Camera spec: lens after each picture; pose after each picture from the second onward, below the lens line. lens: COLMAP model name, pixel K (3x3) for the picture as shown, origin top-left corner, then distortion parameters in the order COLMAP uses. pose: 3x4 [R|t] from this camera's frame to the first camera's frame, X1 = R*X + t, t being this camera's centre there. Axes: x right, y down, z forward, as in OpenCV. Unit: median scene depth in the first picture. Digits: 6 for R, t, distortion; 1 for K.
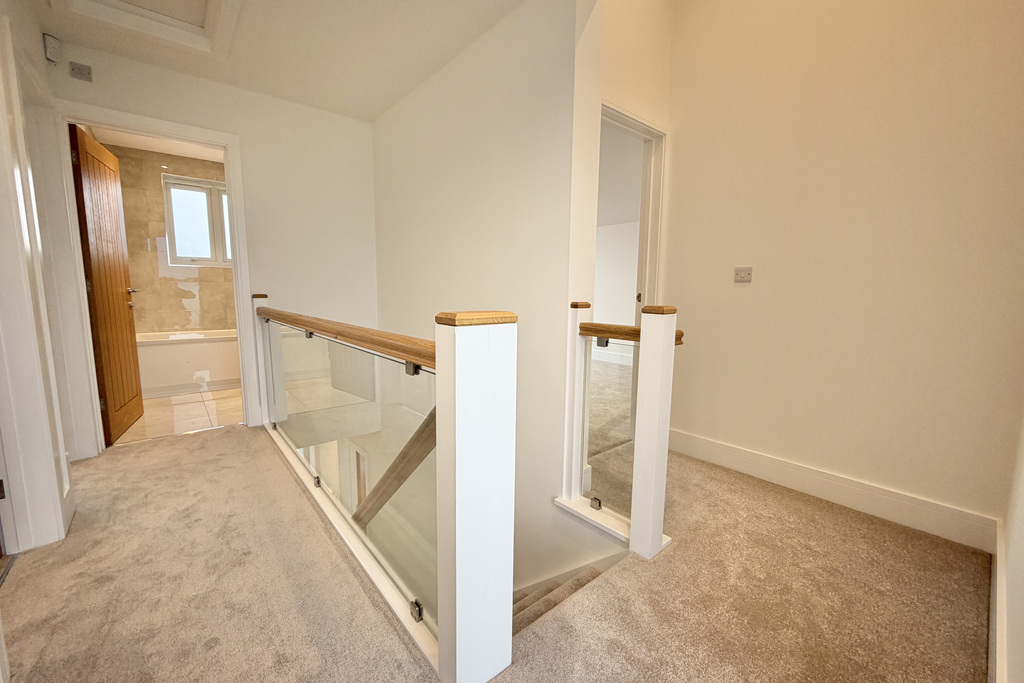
lens RADIAL K [[407.7, 0, 510.6], [0, 407.7, 341.6], [0, 0, 1]] dist [0.000818, -0.000033]
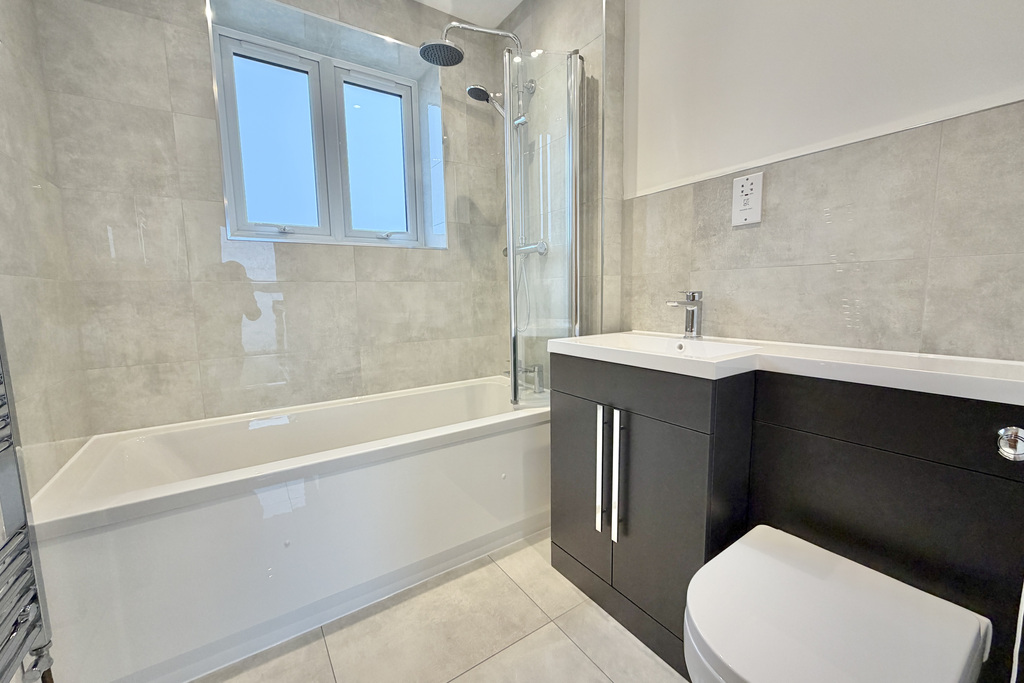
lens RADIAL K [[407.7, 0, 513.2], [0, 407.7, 340.9], [0, 0, 1]] dist [0.000818, -0.000033]
pose [[0.994558, -0.013371, -0.103326, -0.503285], [0.012556, 0.999885, -0.008535, -0.080877], [0.103428, 0.007191, 0.994611, 0.610437]]
